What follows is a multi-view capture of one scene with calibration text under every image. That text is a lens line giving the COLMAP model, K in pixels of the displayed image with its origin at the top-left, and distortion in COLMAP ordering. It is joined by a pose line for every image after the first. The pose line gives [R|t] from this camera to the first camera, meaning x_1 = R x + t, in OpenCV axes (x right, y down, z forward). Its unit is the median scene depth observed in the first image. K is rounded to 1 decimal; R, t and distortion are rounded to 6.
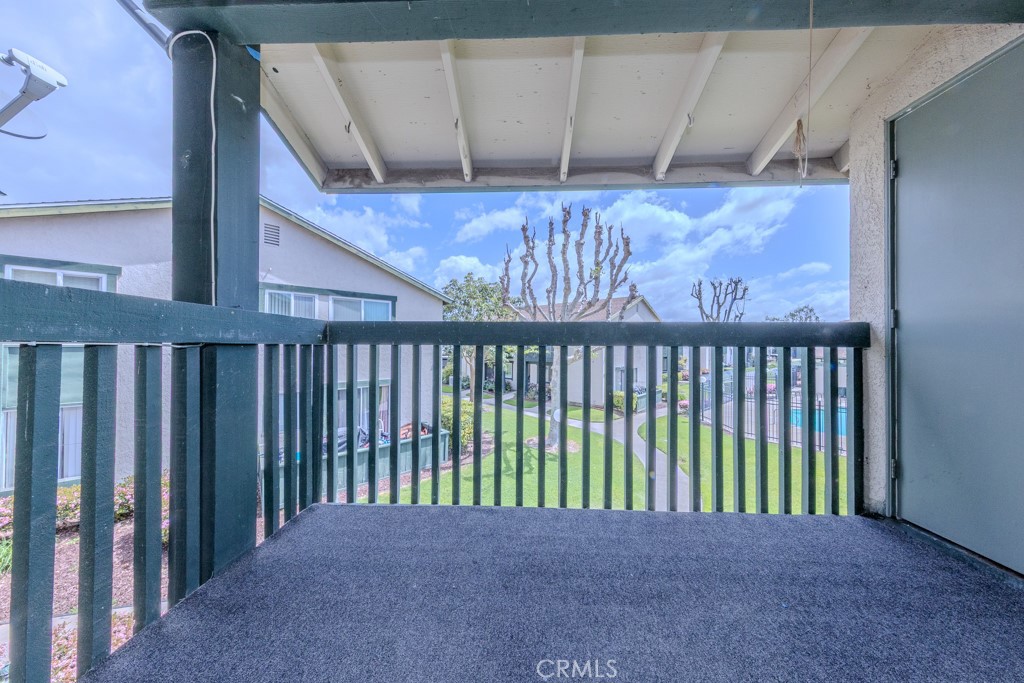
lens RADIAL K [[319.1, 0, 508.6], [0, 319.1, 338.2], [0, 0, 1]] dist [0.002163, -0.000076]
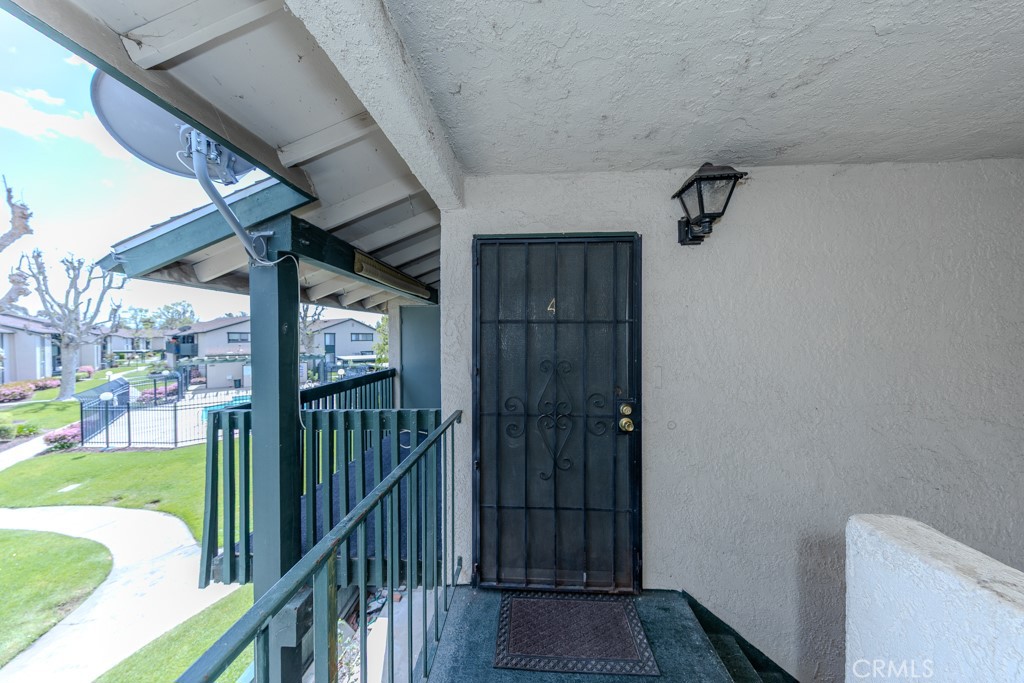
lens RADIAL K [[319.1, 0, 522.4], [0, 319.1, 339.0], [0, 0, 1]] dist [0.002163, -0.000076]
pose [[-0.018438, -0.015740, 0.999706, -0.104412], [-0.013410, 0.999790, 0.015494, -0.021162], [-0.999740, -0.013120, -0.018646, -0.008055]]
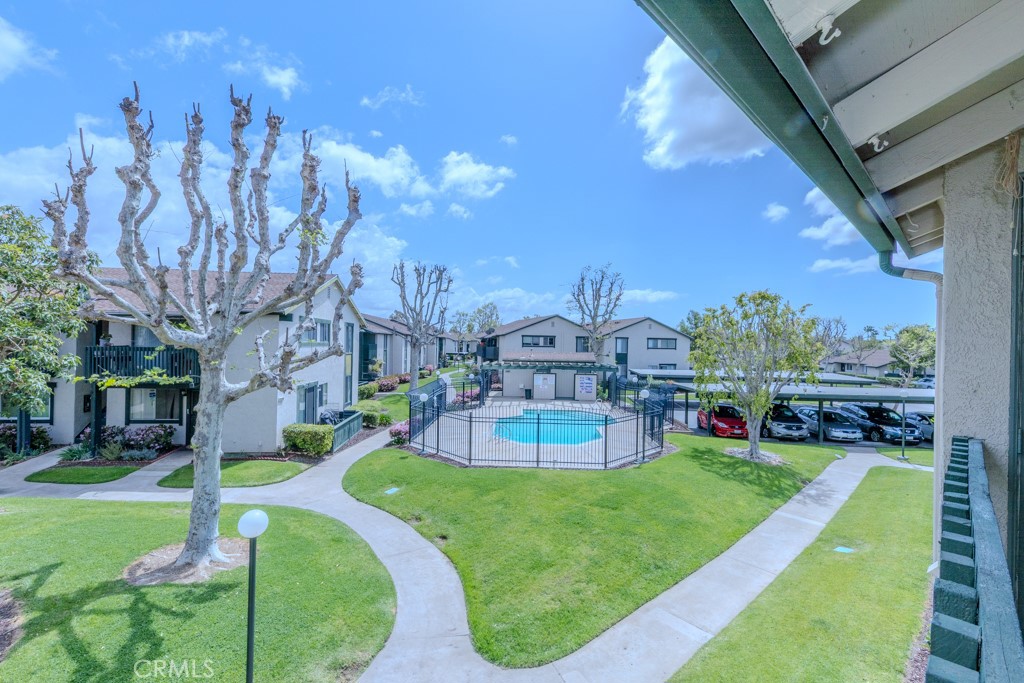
lens RADIAL K [[454.0, 0, 518.9], [0, 454.0, 338.4], [0, 0, 1]] dist [0.000273, -0.000560]
pose [[0.672728, 0.011178, 0.739806, -0.019465], [-0.025729, 0.999635, 0.008292, -0.014087], [-0.739443, -0.024613, 0.672769, 0.057656]]
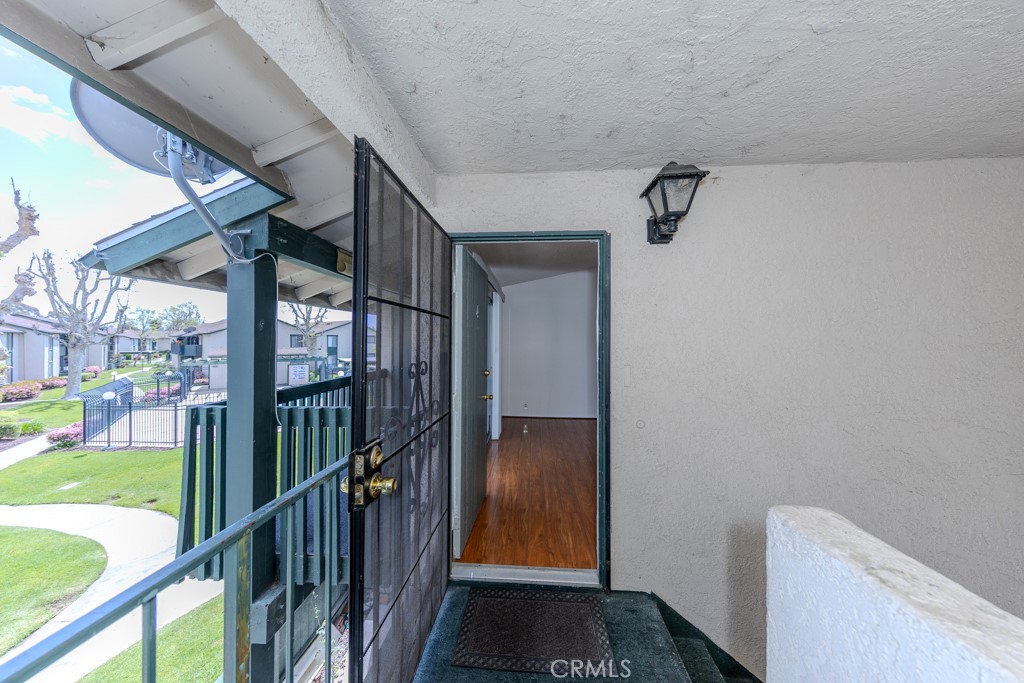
lens RADIAL K [[319.1, 0, 520.9], [0, 319.1, 337.6], [0, 0, 1]] dist [0.002163, -0.000076]
pose [[-0.006911, -0.000417, 0.999976, -0.104770], [-0.019748, 0.999805, 0.000281, -0.020199], [-0.999781, -0.019745, -0.006918, -0.013956]]
